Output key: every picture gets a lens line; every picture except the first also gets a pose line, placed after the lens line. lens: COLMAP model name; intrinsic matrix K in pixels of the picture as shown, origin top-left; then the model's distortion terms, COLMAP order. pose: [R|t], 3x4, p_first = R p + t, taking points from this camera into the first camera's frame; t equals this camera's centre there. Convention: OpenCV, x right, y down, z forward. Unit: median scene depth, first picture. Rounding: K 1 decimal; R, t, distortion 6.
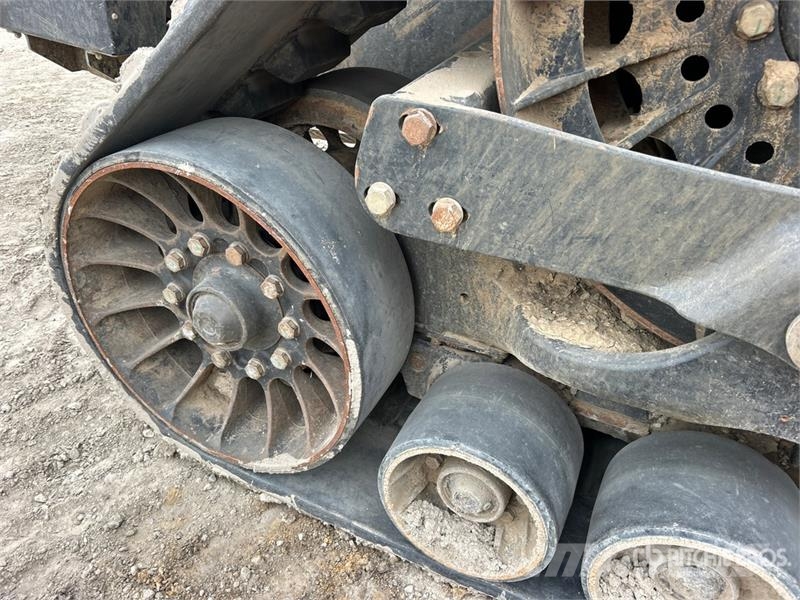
lens RADIAL K [[598.9, 0, 395.5], [0, 598.9, 314.5], [0, 0, 1]] dist [0.043247, -0.045954]
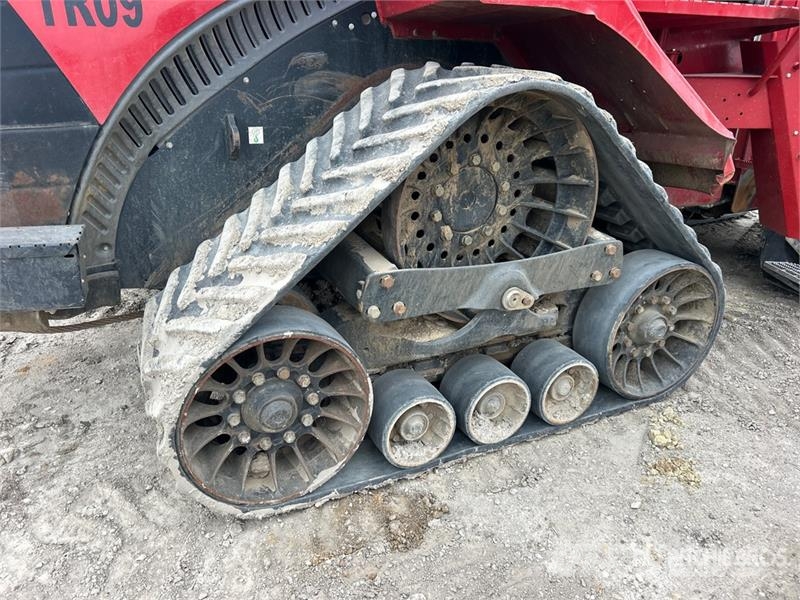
lens RADIAL K [[598.9, 0, 386.6], [0, 598.9, 314.4], [0, 0, 1]] dist [0.043247, -0.045954]
pose [[0.627325, -0.336864, 0.702129, -1.674391], [0.439601, 0.897398, 0.037783, -0.247137], [-0.642817, 0.284955, 0.711046, -0.763948]]
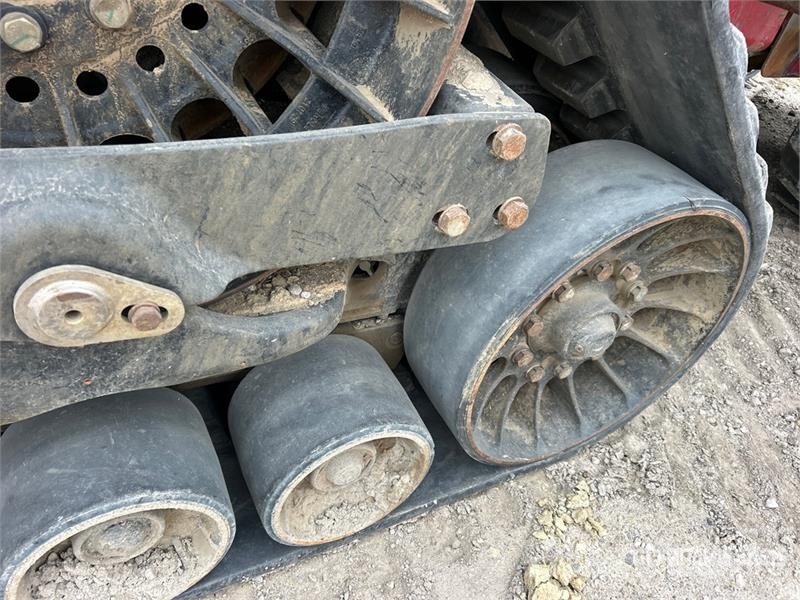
lens RADIAL K [[598.9, 0, 393.2], [0, 598.9, 302.9], [0, 0, 1]] dist [0.043247, -0.045954]
pose [[0.599366, -0.445366, 0.665139, 0.306494], [0.308417, 0.895263, 0.321534, -0.073494], [-0.738674, 0.012423, 0.673948, 0.030104]]
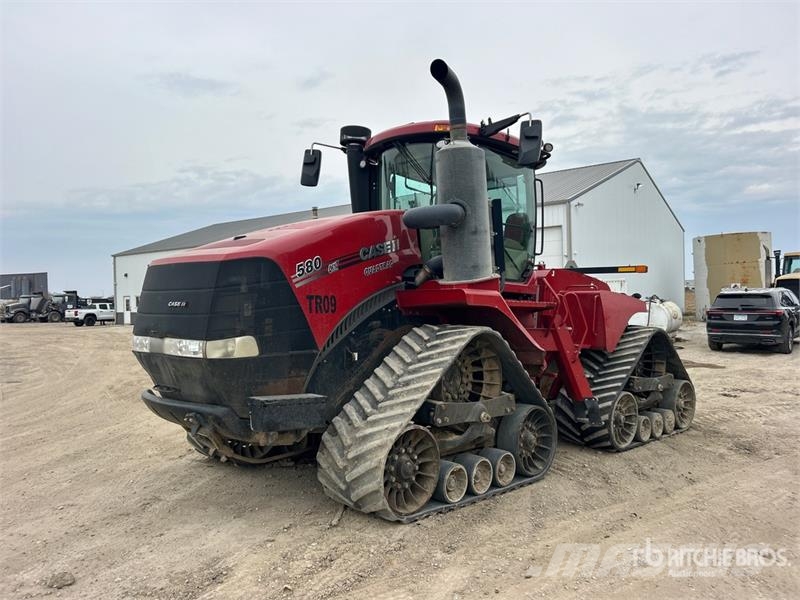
lens RADIAL K [[598.9, 0, 398.4], [0, 598.9, 298.9], [0, 0, 1]] dist [0.043247, -0.045954]
pose [[0.301080, -0.003810, 0.953591, -5.513771], [0.533051, 0.829841, -0.164986, -0.422369], [-0.790700, 0.557987, 0.251880, -0.793090]]
